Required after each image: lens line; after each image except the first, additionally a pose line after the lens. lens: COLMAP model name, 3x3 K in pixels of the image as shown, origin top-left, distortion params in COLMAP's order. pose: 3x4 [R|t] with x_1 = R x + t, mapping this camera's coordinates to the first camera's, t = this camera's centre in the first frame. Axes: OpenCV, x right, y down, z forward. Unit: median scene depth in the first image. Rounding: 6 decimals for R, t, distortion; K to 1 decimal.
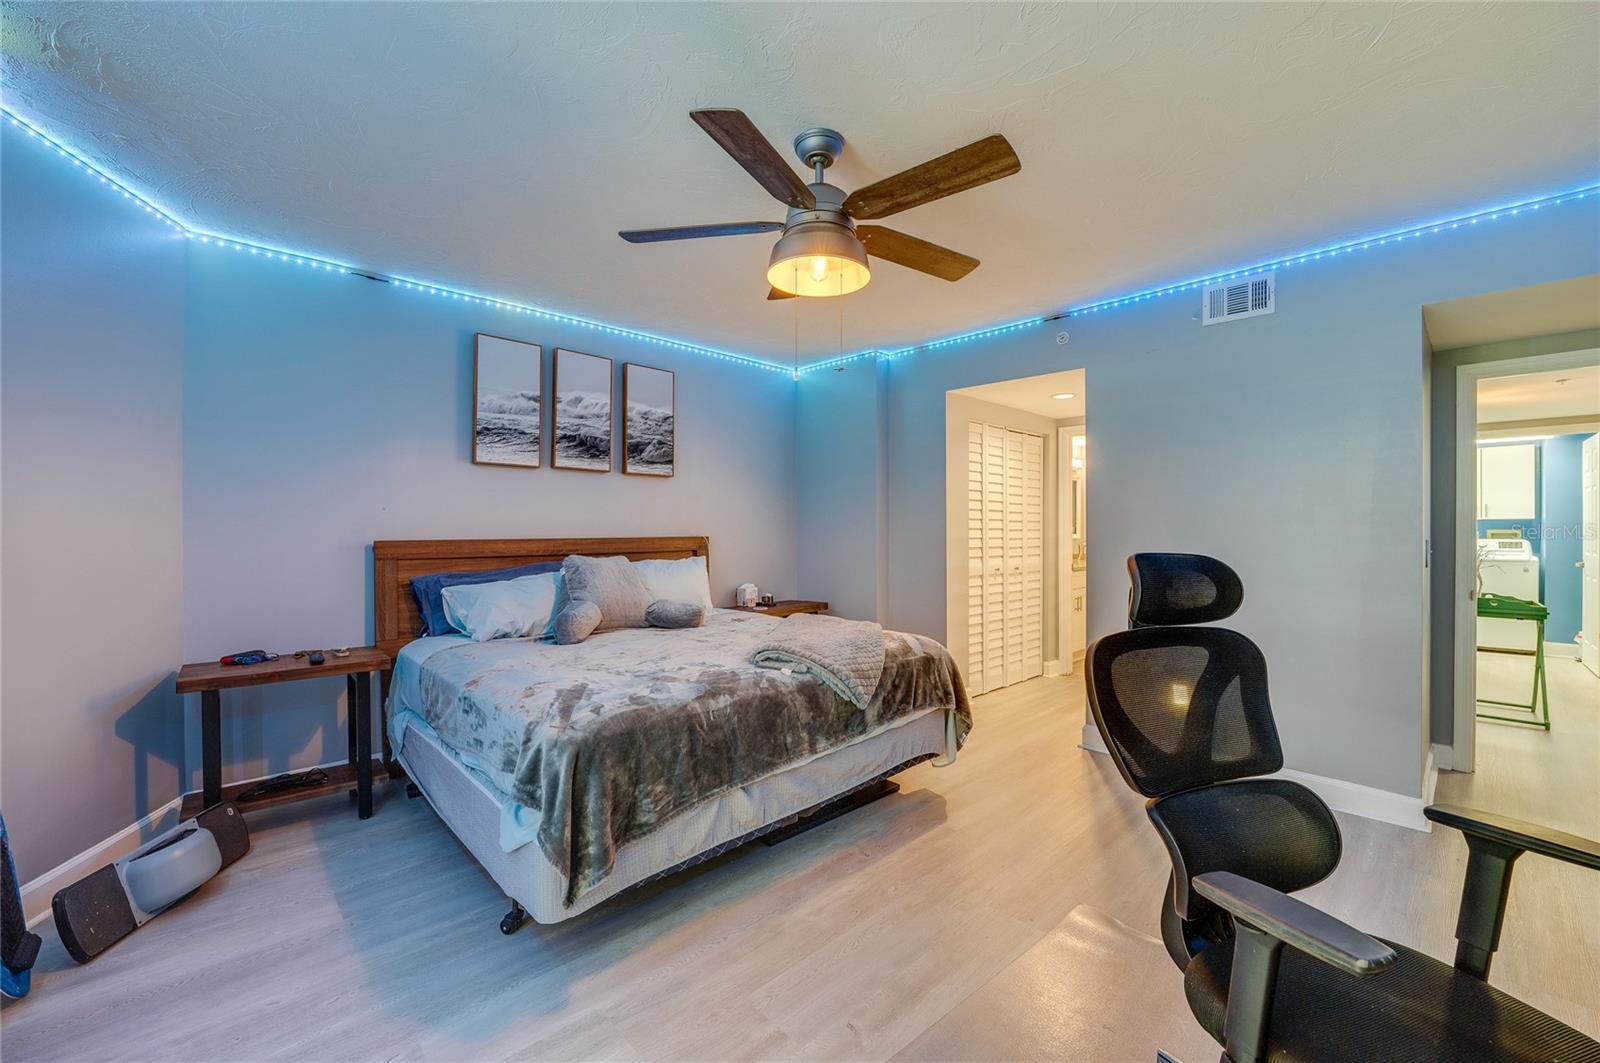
lens RADIAL K [[674.2, 0, 800.0], [0, 674.2, 531.5], [0, 0, 1]] dist [0.000122, 0.000071]
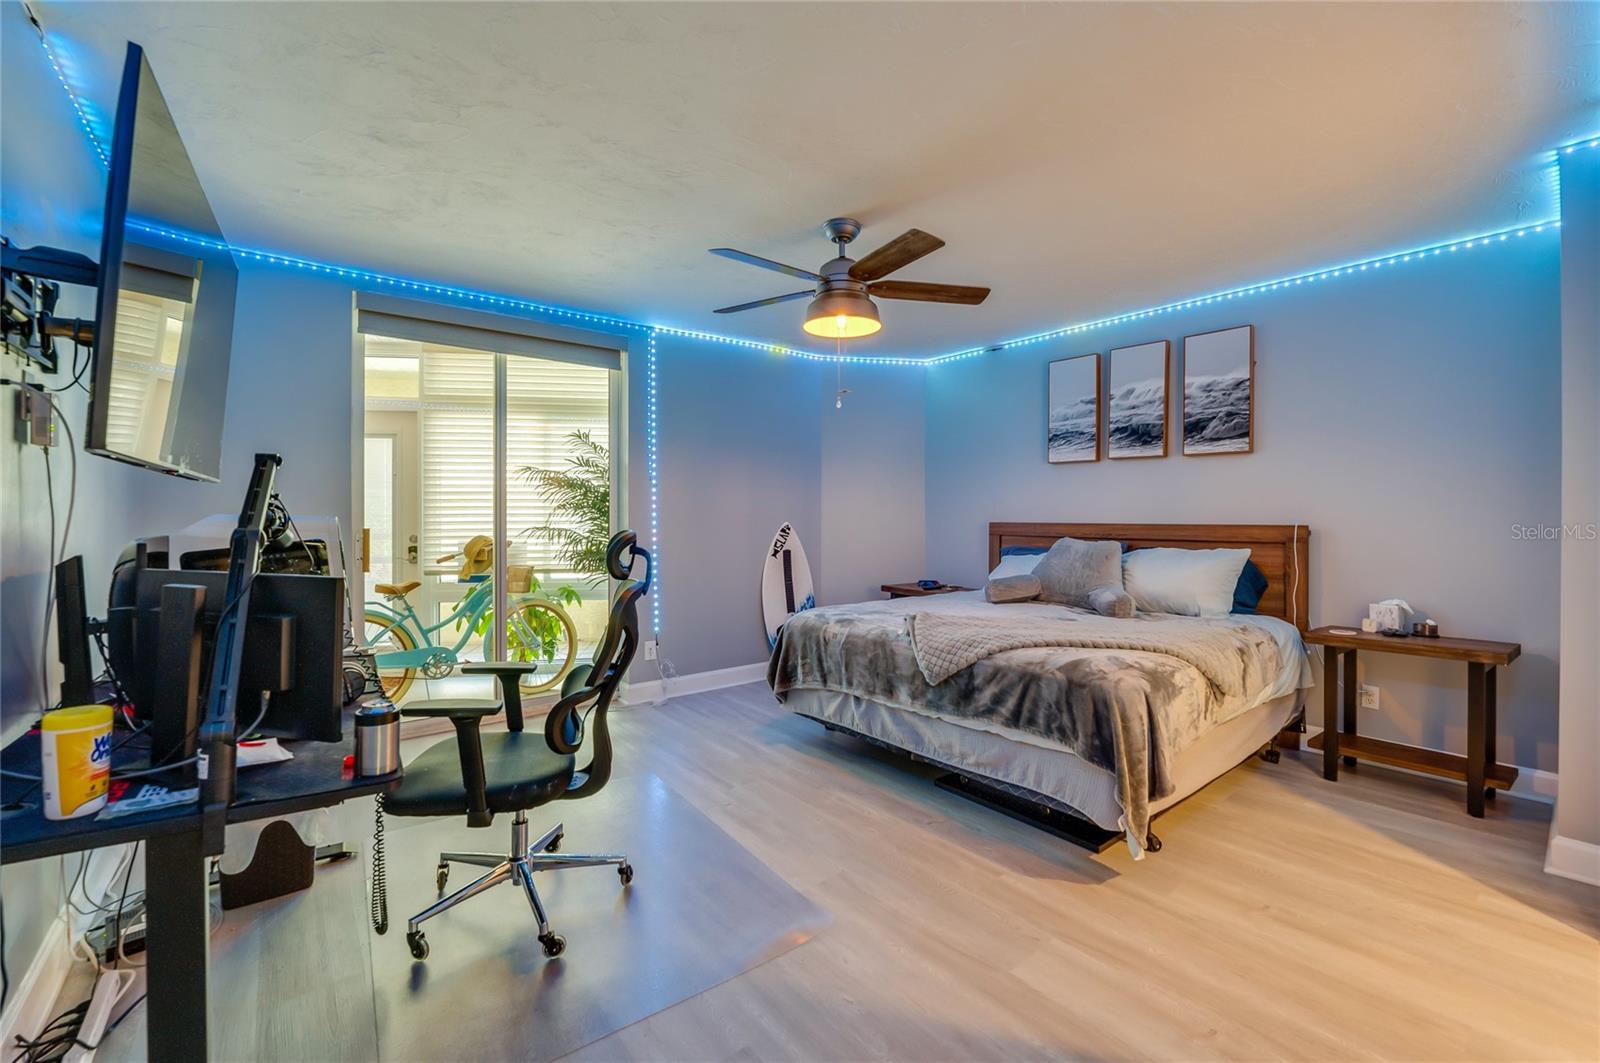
lens RADIAL K [[674.2, 0, 800.0], [0, 674.2, 531.5], [0, 0, 1]] dist [0.000122, 0.000071]
pose [[-0.108957, 0.027320, -0.993671, 0.767411], [-0.003571, 0.999605, 0.027875, -0.005162], [0.994040, 0.006586, -0.108816, 0.598433]]
